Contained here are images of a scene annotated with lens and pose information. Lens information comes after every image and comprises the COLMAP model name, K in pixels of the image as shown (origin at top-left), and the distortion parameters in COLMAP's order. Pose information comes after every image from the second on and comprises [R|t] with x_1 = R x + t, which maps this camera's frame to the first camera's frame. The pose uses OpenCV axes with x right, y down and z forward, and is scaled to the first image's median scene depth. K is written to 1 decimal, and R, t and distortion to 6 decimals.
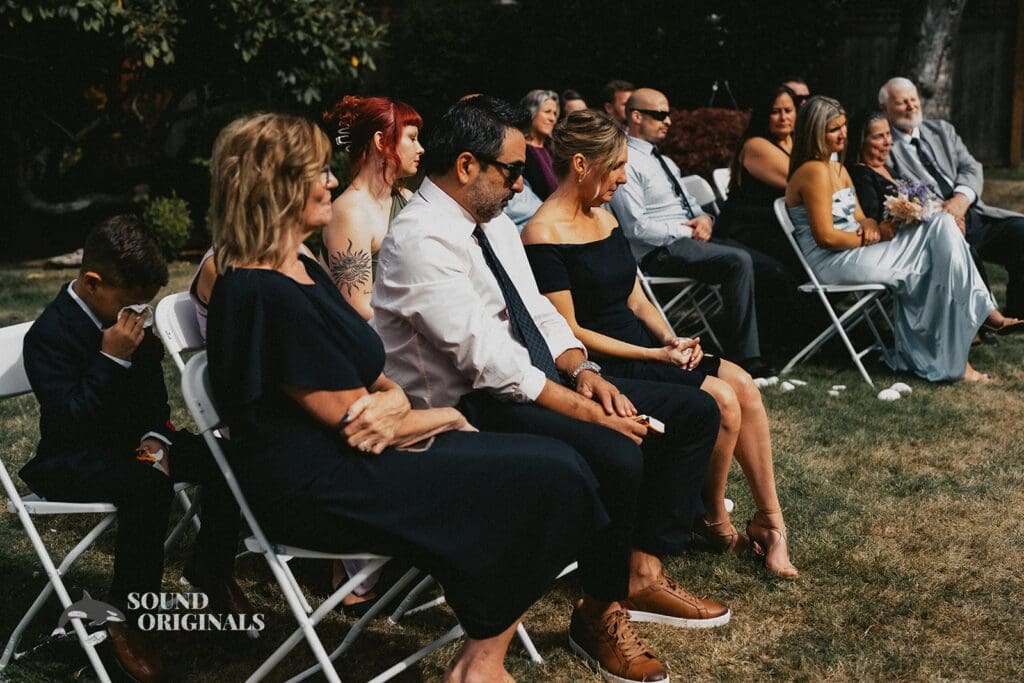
lens RADIAL K [[1433.7, 0, 508.9], [0, 1433.7, 359.5], [0, 0, 1]] dist [0.000982, 0.046158]
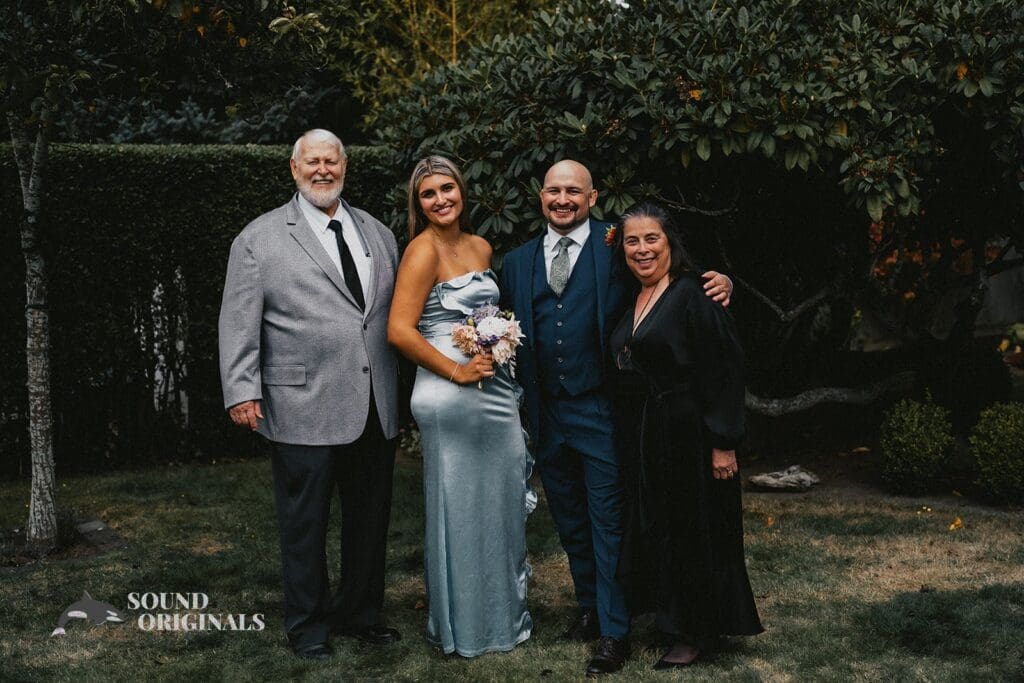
lens RADIAL K [[1433.7, 0, 508.9], [0, 1433.7, 359.5], [0, 0, 1]] dist [0.000982, 0.046158]
pose [[0.826743, 0.047444, -0.560576, -0.027466], [-0.095738, 0.993768, -0.057088, -0.134471], [0.554374, 0.100866, 0.826133, 0.569905]]
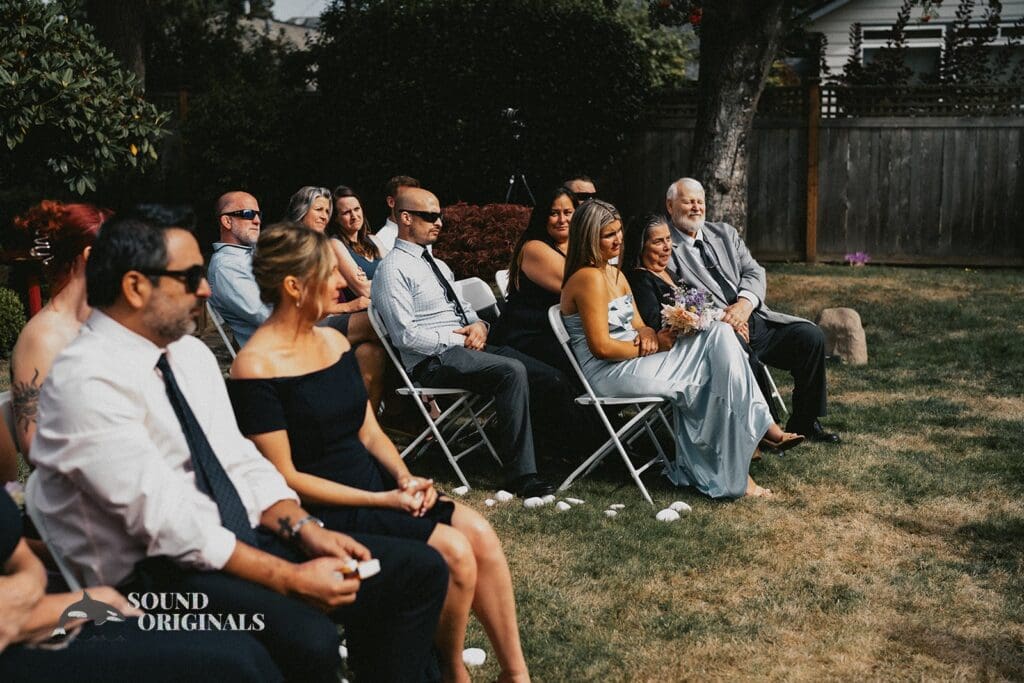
lens RADIAL K [[1433.7, 0, 508.9], [0, 1433.7, 359.5], [0, 0, 1]] dist [0.000982, 0.046158]
pose [[0.992618, -0.002725, 0.121249, 0.042292], [0.009652, 0.998351, -0.056580, -0.022757], [-0.120895, 0.057332, 0.991008, 0.062845]]
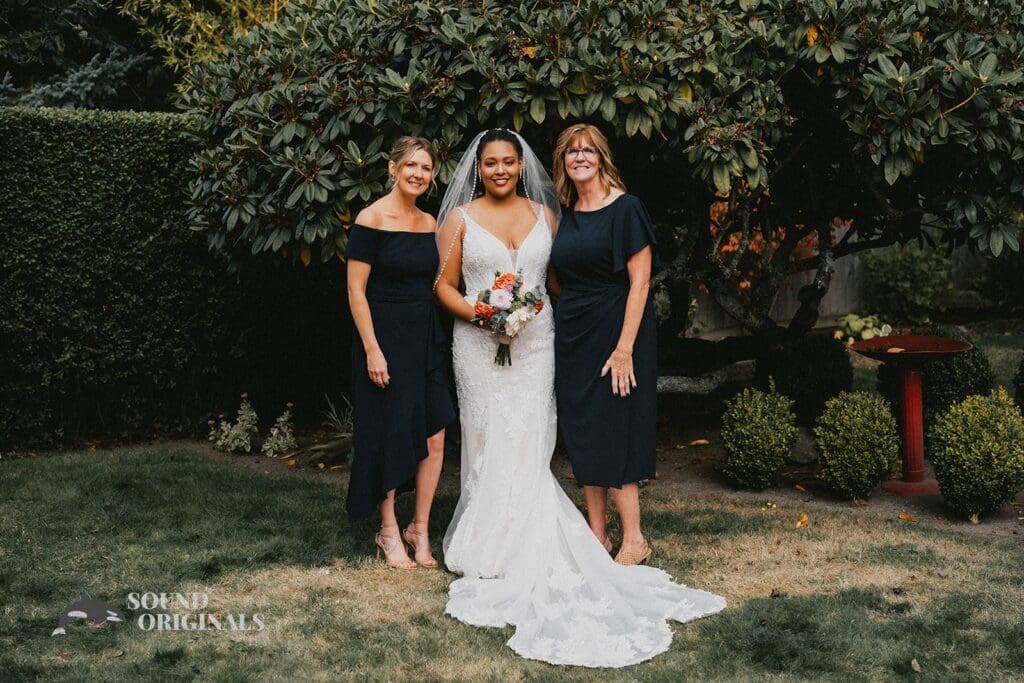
lens RADIAL K [[1411.0, 0, 512.0], [0, 1411.0, 341.5], [0, 0, 1]] dist [0.005058, -0.009192]
pose [[0.886745, 0.048189, -0.459741, -0.080901], [-0.094387, 0.992473, -0.078023, -0.133840], [0.452521, 0.112580, 0.884619, 0.678149]]
